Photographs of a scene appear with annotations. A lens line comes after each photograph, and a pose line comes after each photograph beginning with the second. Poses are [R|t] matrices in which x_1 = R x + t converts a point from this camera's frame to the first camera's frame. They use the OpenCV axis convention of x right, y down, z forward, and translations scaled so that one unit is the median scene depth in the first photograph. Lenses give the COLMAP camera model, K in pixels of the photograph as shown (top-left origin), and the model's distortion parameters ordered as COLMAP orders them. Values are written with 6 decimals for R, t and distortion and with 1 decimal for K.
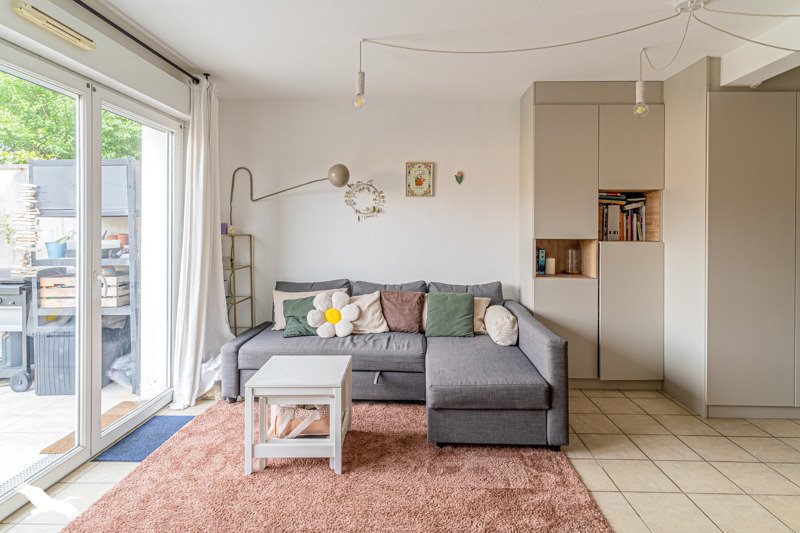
lens RADIAL K [[437.3, 0, 416.1], [0, 437.3, 227.8], [0, 0, 1]] dist [0.004278, 0.002403]
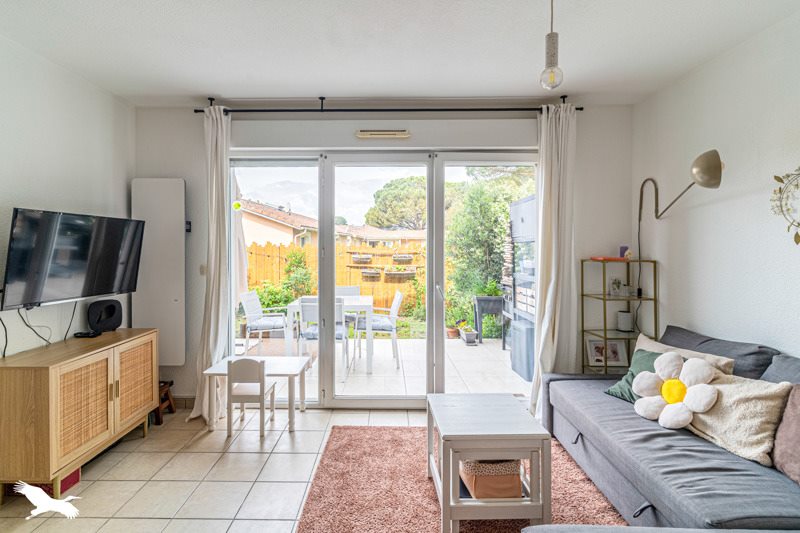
lens RADIAL K [[392.7, 0, 383.5], [0, 392.7, 249.7], [0, 0, 1]] dist [0.002731, -0.001380]
pose [[-0.008655, 0.007313, -0.999936, 0.375876], [0.000876, 0.999973, 0.007306, -0.011712], [0.999962, -0.000813, -0.008662, 0.553331]]
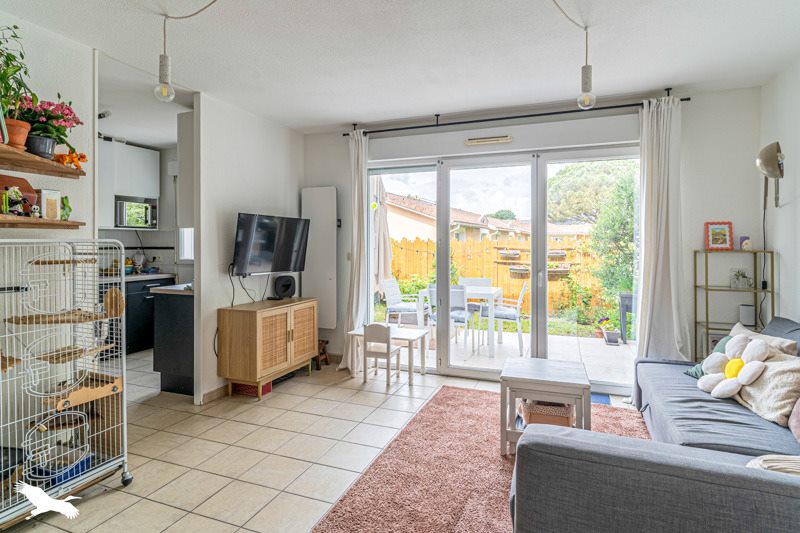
lens RADIAL K [[437.3, 0, 397.8], [0, 437.3, 248.6], [0, 0, 1]] dist [0.004278, 0.002403]
pose [[-0.356531, 0.008519, -0.934245, 0.622854], [-0.000484, 0.999957, 0.009303, 0.004336], [0.934283, 0.003769, -0.356511, 0.718743]]
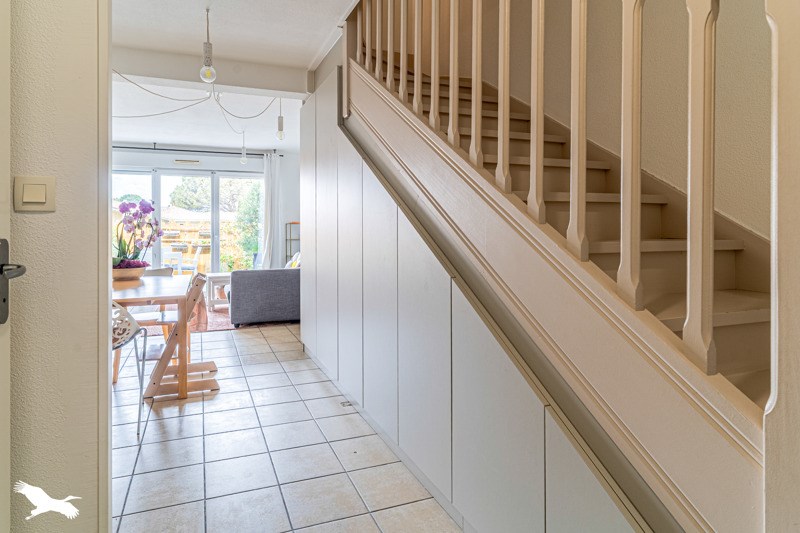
lens RADIAL K [[437.3, 0, 361.5], [0, 437.3, 232.1], [0, 0, 1]] dist [0.004278, 0.002403]
pose [[0.350476, -0.000157, -0.936572, 1.587429], [0.005560, 0.999983, 0.001914, 0.055942], [0.936555, -0.005878, 0.350471, 0.586427]]
